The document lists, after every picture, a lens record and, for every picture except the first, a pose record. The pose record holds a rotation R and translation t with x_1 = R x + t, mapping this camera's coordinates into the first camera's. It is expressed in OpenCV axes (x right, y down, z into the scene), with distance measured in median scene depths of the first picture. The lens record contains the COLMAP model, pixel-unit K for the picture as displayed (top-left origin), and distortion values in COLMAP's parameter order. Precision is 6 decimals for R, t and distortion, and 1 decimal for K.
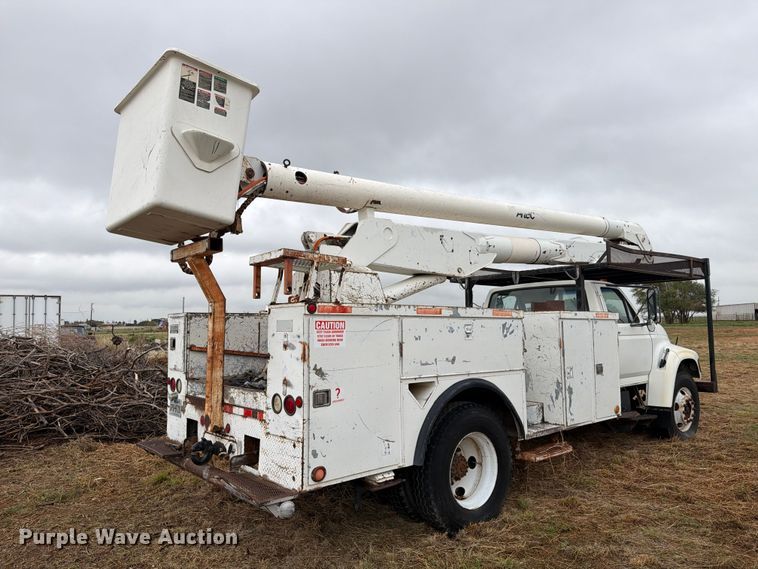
lens RADIAL K [[527.8, 0, 383.2], [0, 527.8, 282.5], [0, 0, 1]] dist [0.123405, -0.177172]
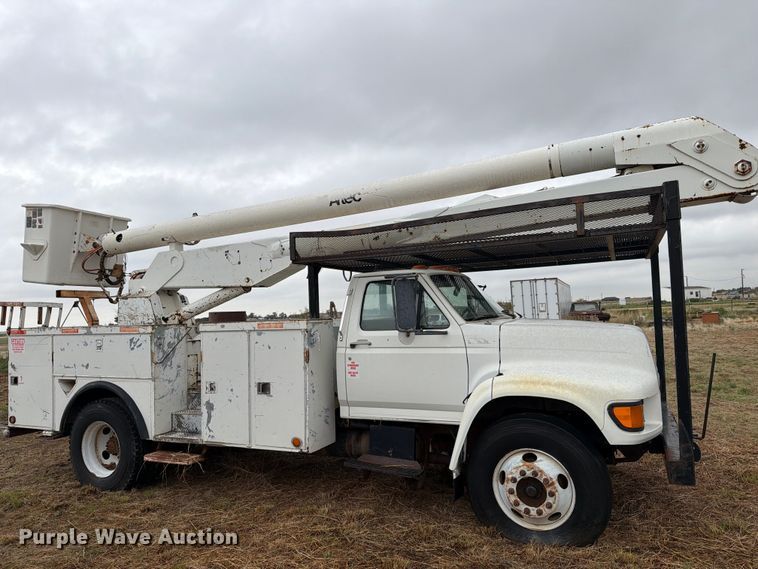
lens RADIAL K [[528.2, 0, 382.7], [0, 528.2, 286.2], [0, 0, 1]] dist [0.083798, -0.101948]
pose [[0.414783, -0.048698, -0.908616, 1.841725], [0.110586, 0.993863, -0.002784, 0.032872], [0.903175, -0.099325, 0.417623, 1.219165]]
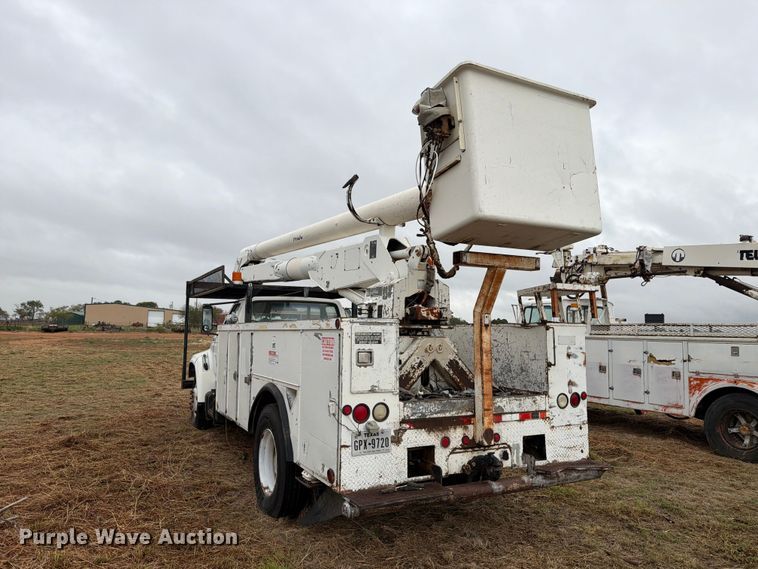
lens RADIAL K [[527.8, 0, 383.2], [0, 527.8, 282.5], [0, 0, 1]] dist [0.123405, -0.177172]
pose [[0.217586, 0.105684, 0.970303, -1.401442], [-0.100468, 0.991265, -0.085438, 0.087756], [-0.970857, -0.078894, 0.226303, 1.024772]]
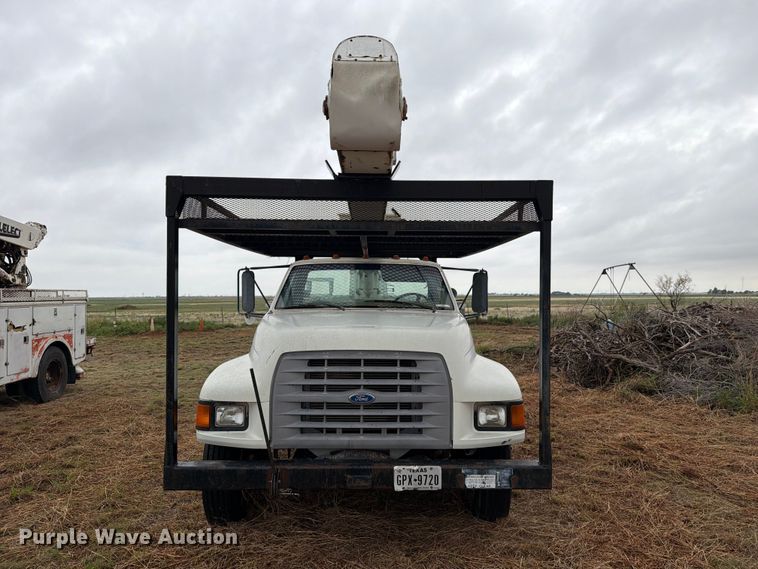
lens RADIAL K [[535.2, 0, 379.0], [0, 535.2, 284.5], [0, 0, 1]] dist [0.083854, 0.000683]
pose [[-0.633933, 0.009661, -0.773328, 1.699047], [0.075909, 0.995871, -0.049785, 0.147605], [0.769654, -0.090263, -0.632048, 2.825057]]
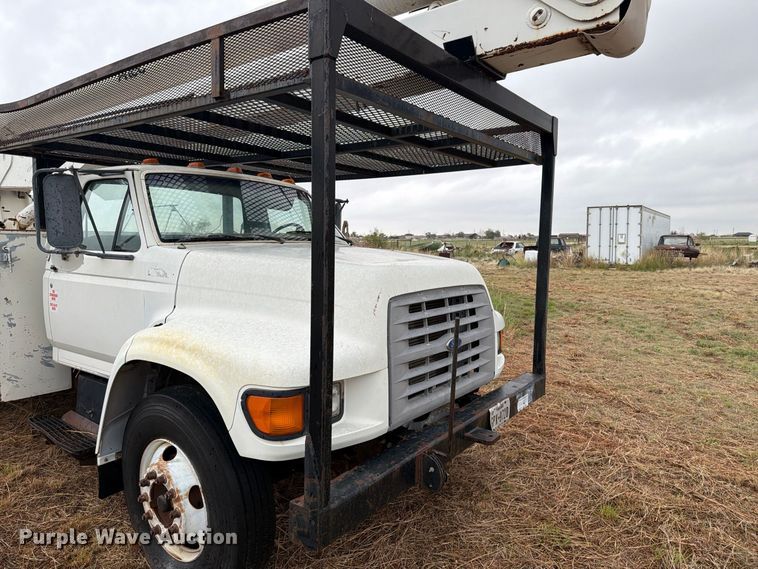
lens RADIAL K [[527.8, 0, 383.2], [0, 527.8, 282.5], [0, 0, 1]] dist [0.123405, -0.177172]
pose [[0.234659, 0.099325, -0.966990, 1.710070], [0.067595, 0.990691, 0.118162, 0.110791], [0.969725, -0.093091, 0.225761, 1.967707]]
